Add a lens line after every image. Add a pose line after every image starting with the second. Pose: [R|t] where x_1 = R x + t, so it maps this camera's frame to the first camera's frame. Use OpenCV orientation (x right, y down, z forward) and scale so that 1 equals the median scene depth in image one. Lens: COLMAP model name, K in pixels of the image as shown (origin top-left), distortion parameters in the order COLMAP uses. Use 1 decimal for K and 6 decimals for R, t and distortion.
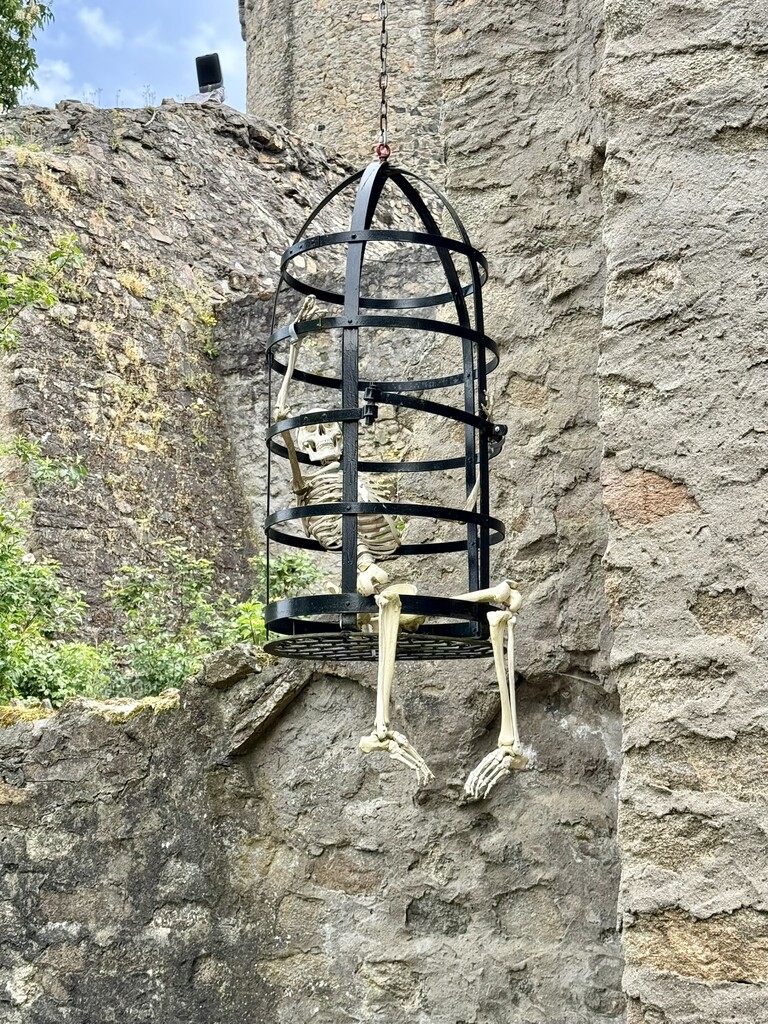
lens RADIAL K [[1714.8, 0, 384.0], [0, 1714.8, 512.0], [0, 0, 1]] dist [0.163677, -0.007519]
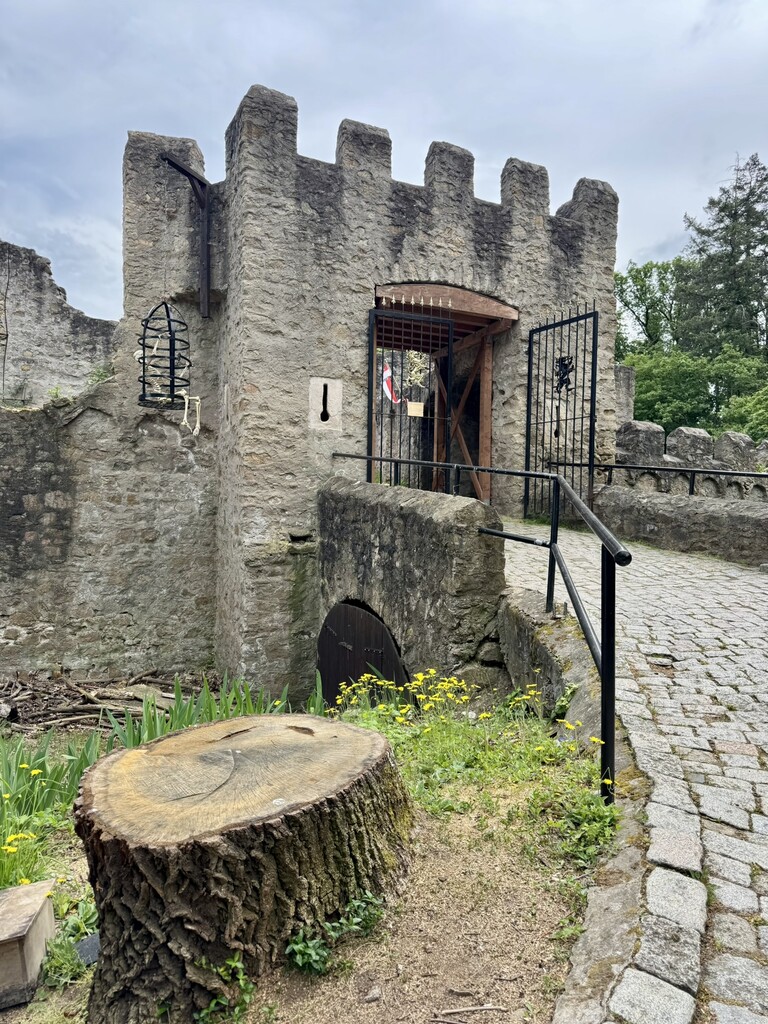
lens RADIAL K [[705.5, 0, 384.0], [0, 705.5, 512.0], [0, 0, 1]] dist [0.193550, -0.382675]
pose [[0.607009, 0.007056, 0.794664, -0.988634], [-0.151838, 0.982569, 0.107257, 0.049516], [-0.780055, -0.185766, 0.597499, -0.615147]]
